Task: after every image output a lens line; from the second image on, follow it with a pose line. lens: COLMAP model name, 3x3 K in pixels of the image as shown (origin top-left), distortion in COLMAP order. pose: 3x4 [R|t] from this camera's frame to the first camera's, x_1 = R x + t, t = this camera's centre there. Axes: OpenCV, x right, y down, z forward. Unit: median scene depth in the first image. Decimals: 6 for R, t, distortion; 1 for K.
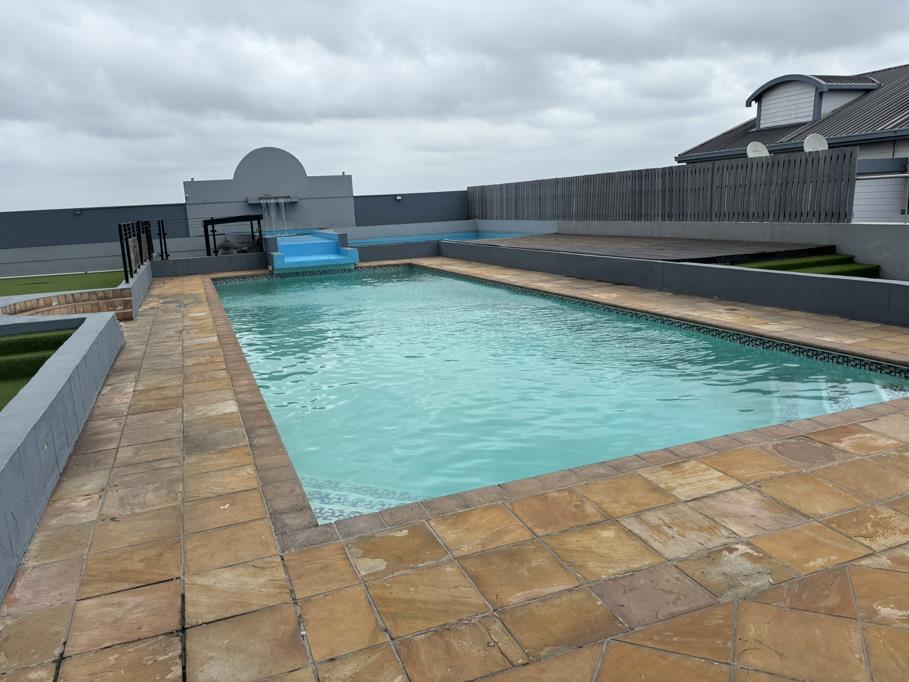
lens RADIAL K [[658.9, 0, 454.5], [0, 658.9, 341.0], [0, 0, 1]] dist [0.004526, 0.000080]
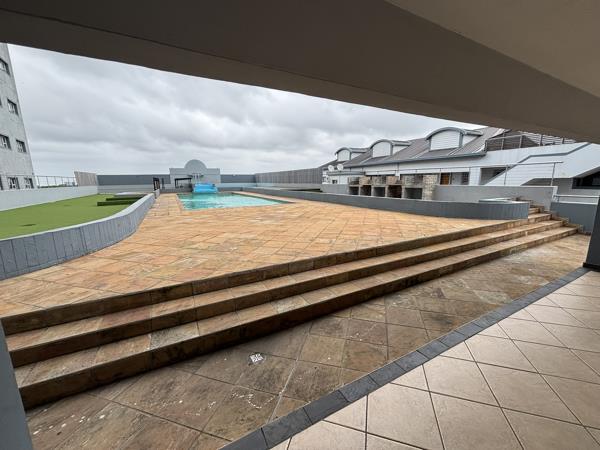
lens RADIAL K [[238.8, 0, 307.1], [0, 238.8, 226.5], [0, 0, 1]] dist [-0.000488, -0.000042]
pose [[0.991603, 0.014754, 0.128476, 0.160366], [-0.012381, 0.999738, -0.019253, 0.085351], [-0.128726, 0.017500, 0.991526, -0.359885]]
